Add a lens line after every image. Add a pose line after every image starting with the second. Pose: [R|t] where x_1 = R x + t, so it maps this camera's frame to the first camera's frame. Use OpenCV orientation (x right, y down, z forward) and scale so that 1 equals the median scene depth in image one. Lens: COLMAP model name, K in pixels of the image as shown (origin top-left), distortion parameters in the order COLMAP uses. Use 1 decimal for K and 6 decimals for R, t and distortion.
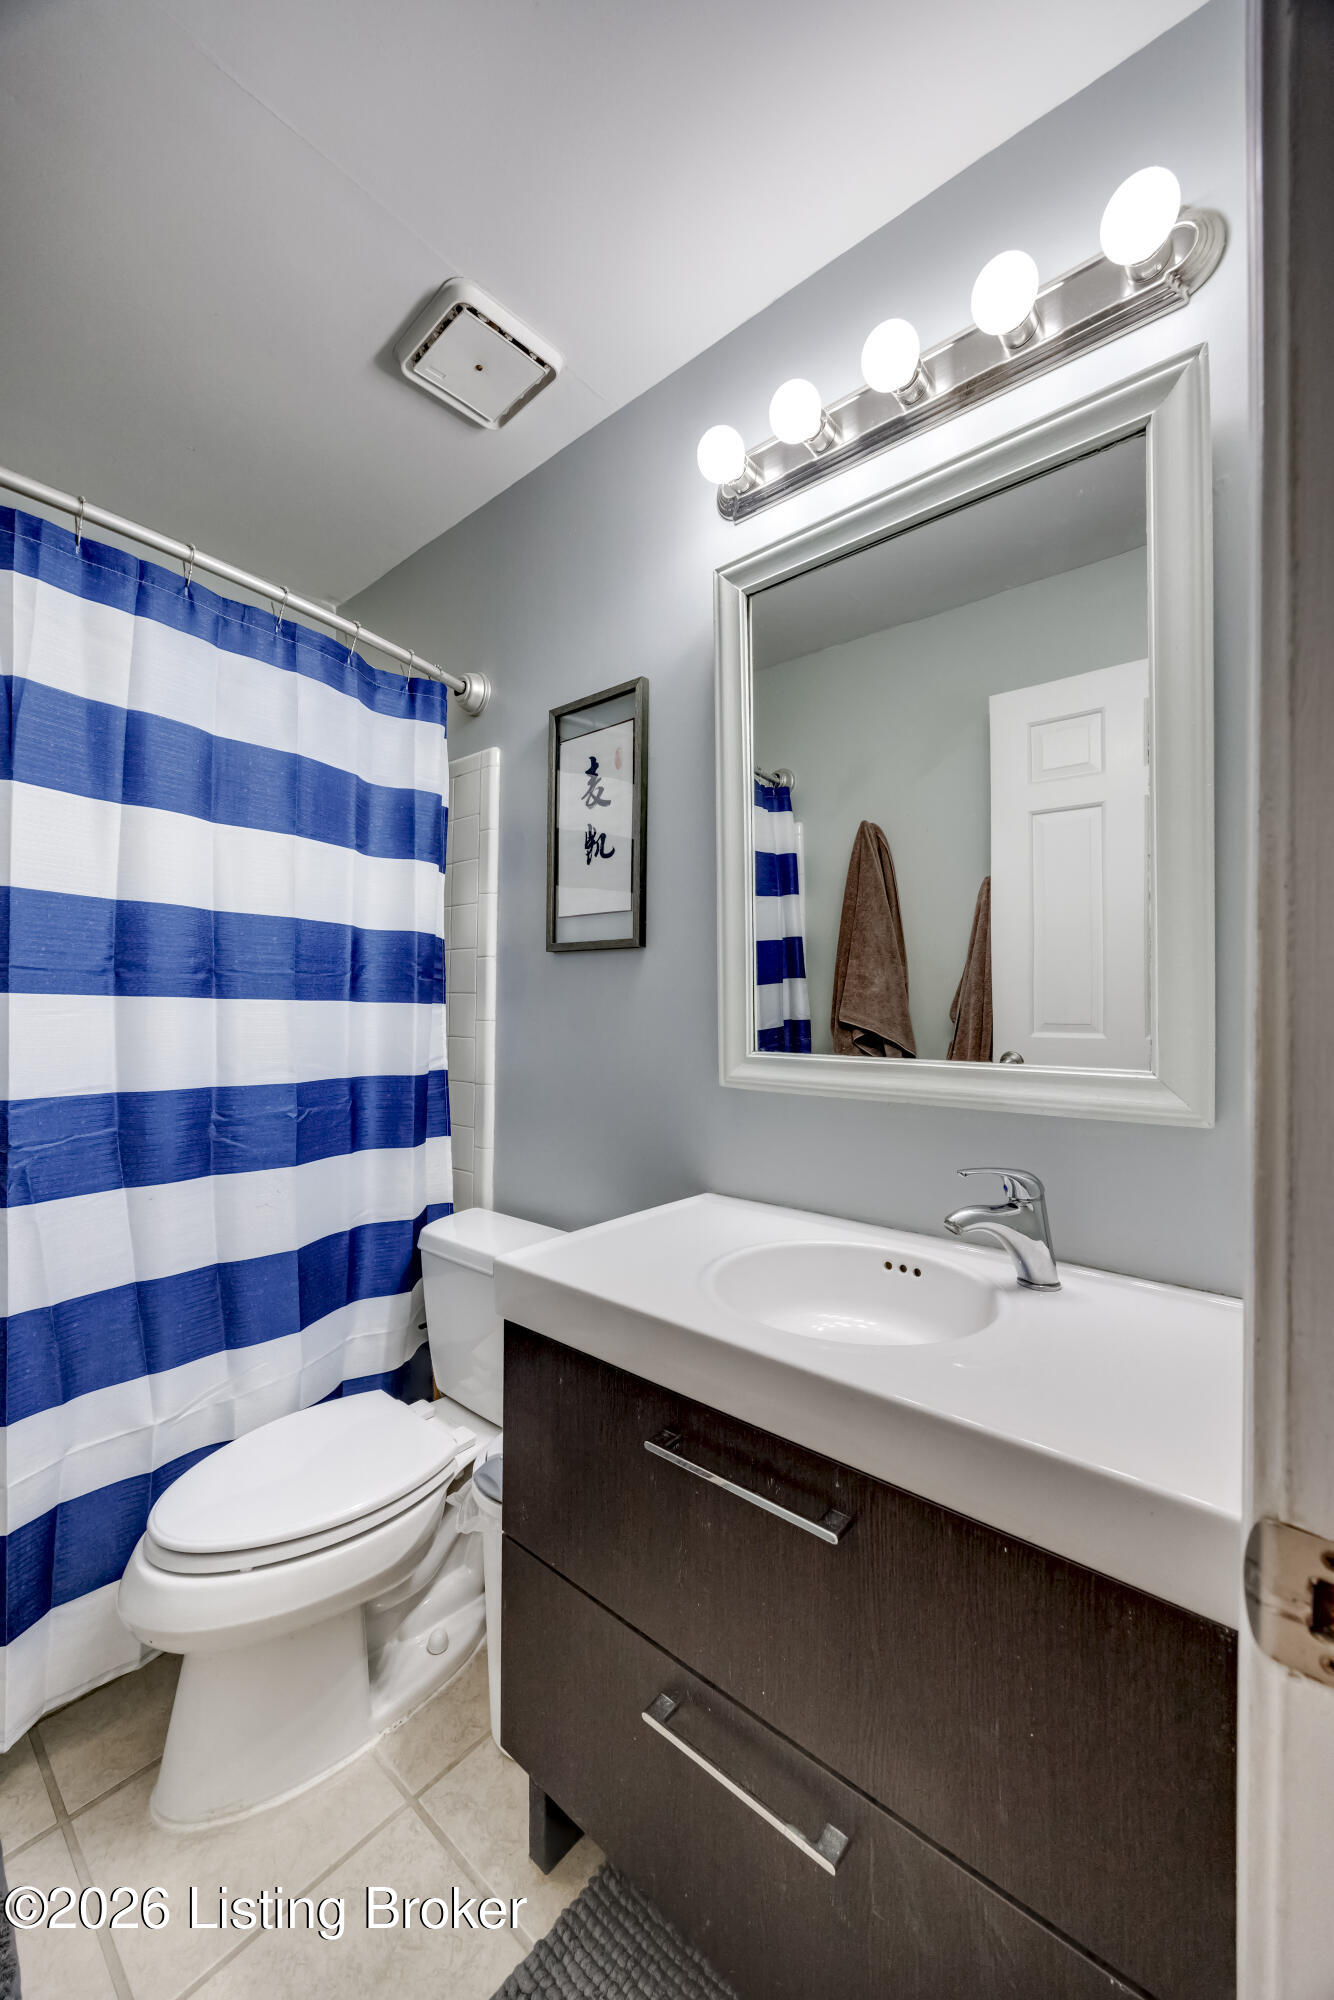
lens RADIAL K [[770.2, 0, 657.2], [0, 770.2, 999.1], [0, 0, 1]] dist [-0.002829, -0.000056]
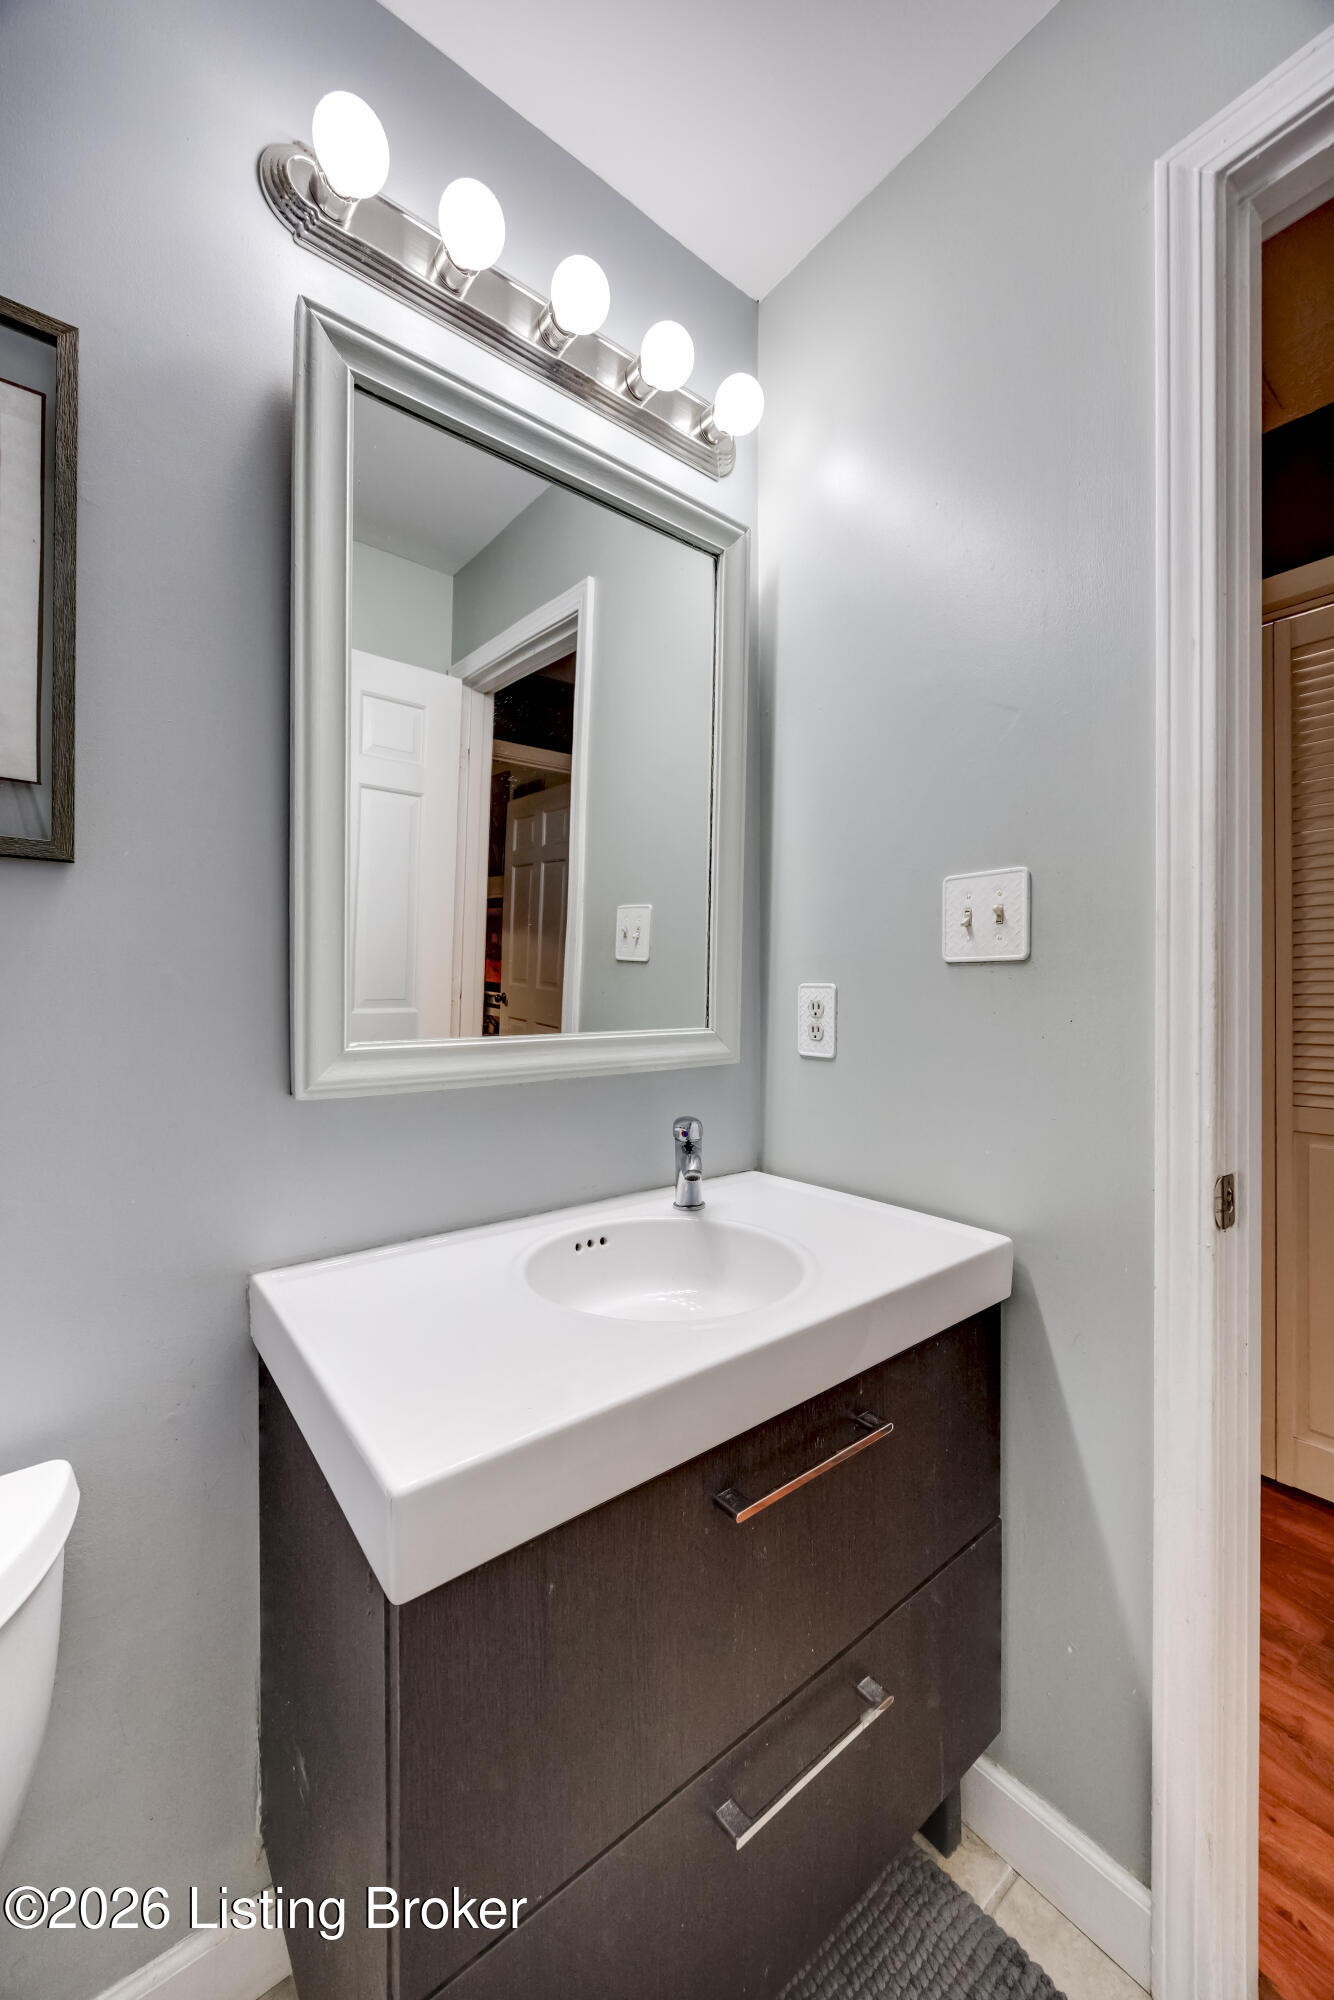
lens RADIAL K [[770.2, 0, 659.9], [0, 770.2, 996.6], [0, 0, 1]] dist [-0.002829, -0.000056]
pose [[0.179704, -0.016028, 0.983590, -0.625292], [-0.008307, 0.999807, 0.017810, 0.012203], [-0.983686, -0.011372, 0.179536, 0.721171]]
